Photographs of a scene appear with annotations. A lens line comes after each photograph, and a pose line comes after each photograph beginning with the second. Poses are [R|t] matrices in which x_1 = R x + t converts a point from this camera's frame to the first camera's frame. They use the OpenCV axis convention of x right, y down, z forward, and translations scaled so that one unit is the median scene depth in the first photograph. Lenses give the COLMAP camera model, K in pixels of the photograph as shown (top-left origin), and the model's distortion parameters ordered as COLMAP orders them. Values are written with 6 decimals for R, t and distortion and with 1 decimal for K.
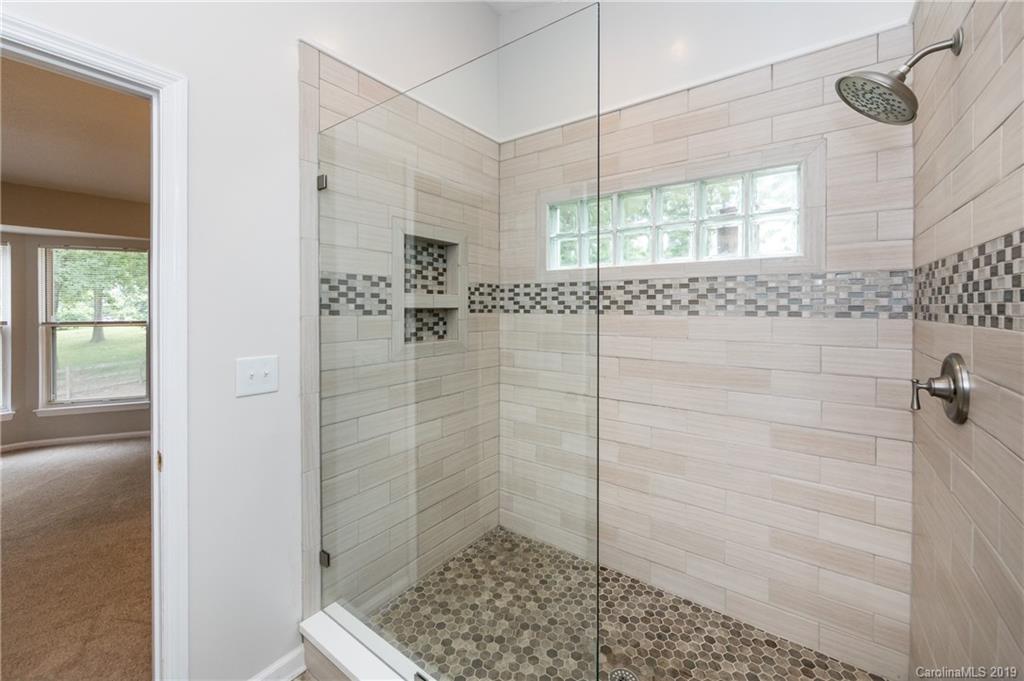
lens RADIAL K [[401.6, 0, 516.6], [0, 401.6, 307.5], [0, 0, 1]] dist [-0.002815, -0.000699]
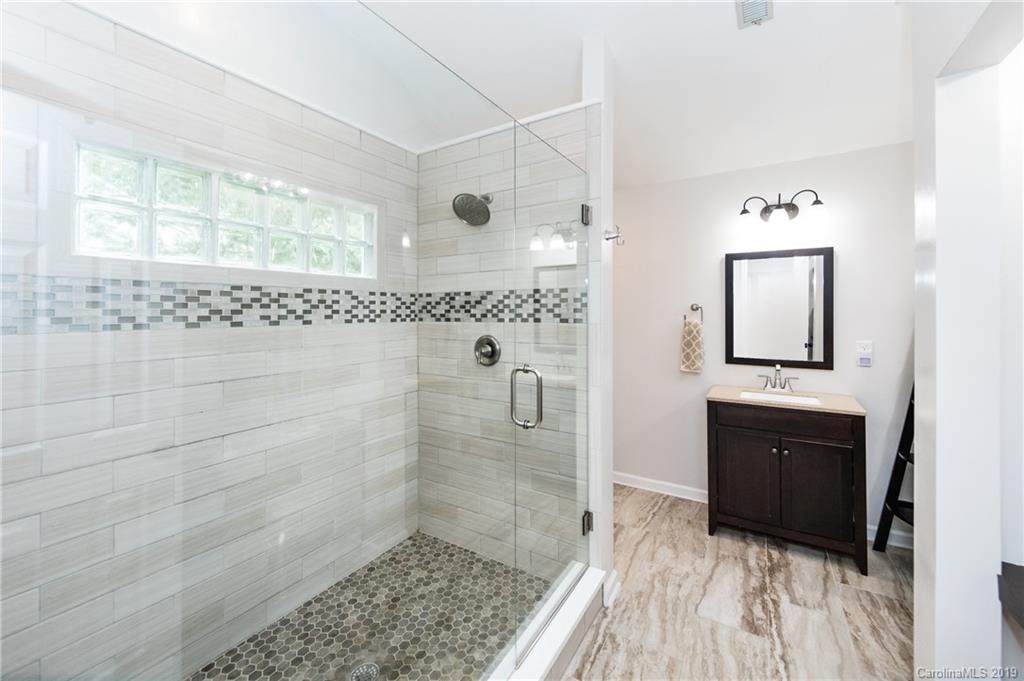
lens RADIAL K [[401.6, 0, 510.2], [0, 401.6, 309.7], [0, 0, 1]] dist [-0.002815, -0.000699]
pose [[-0.057569, 0.009279, 0.998298, -0.651861], [0.011610, 0.999895, -0.008624, -0.004047], [-0.998274, 0.011094, -0.057670, 0.544457]]
